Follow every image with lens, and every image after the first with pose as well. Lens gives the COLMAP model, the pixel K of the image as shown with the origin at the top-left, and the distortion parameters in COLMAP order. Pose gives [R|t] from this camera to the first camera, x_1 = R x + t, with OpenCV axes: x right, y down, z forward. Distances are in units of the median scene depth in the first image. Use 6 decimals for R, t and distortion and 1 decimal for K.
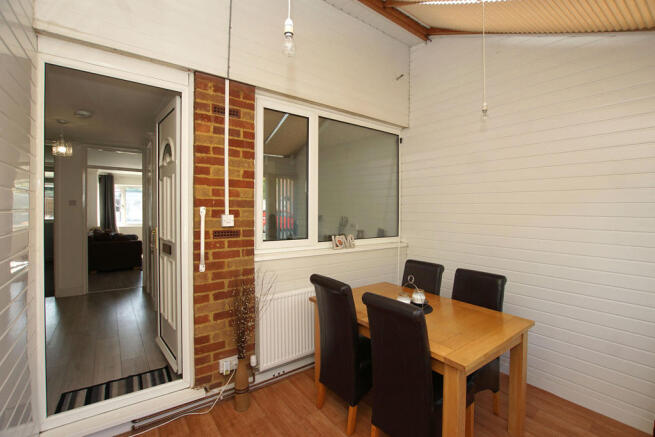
lens RADIAL K [[301.2, 0, 323.7], [0, 301.2, 216.9], [0, 0, 1]] dist [0.014812, -0.000113]
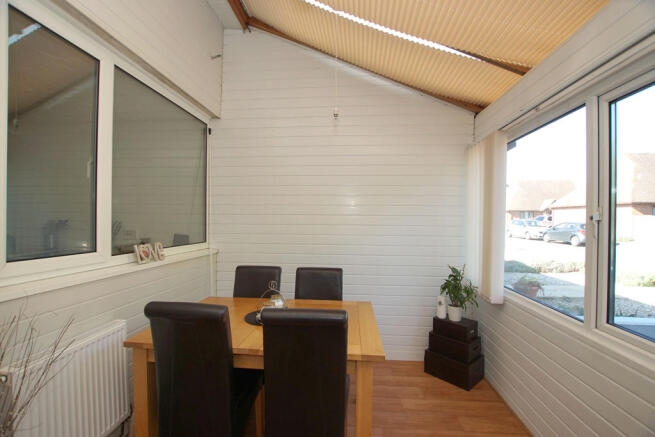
lens RADIAL K [[301.2, 0, 323.7], [0, 301.2, 216.9], [0, 0, 1]] dist [0.014812, -0.000113]
pose [[0.677789, 0.002660, 0.735252, -0.186056], [0.018914, 0.999599, -0.021052, 0.021278], [-0.735013, 0.028176, 0.677467, 0.208518]]
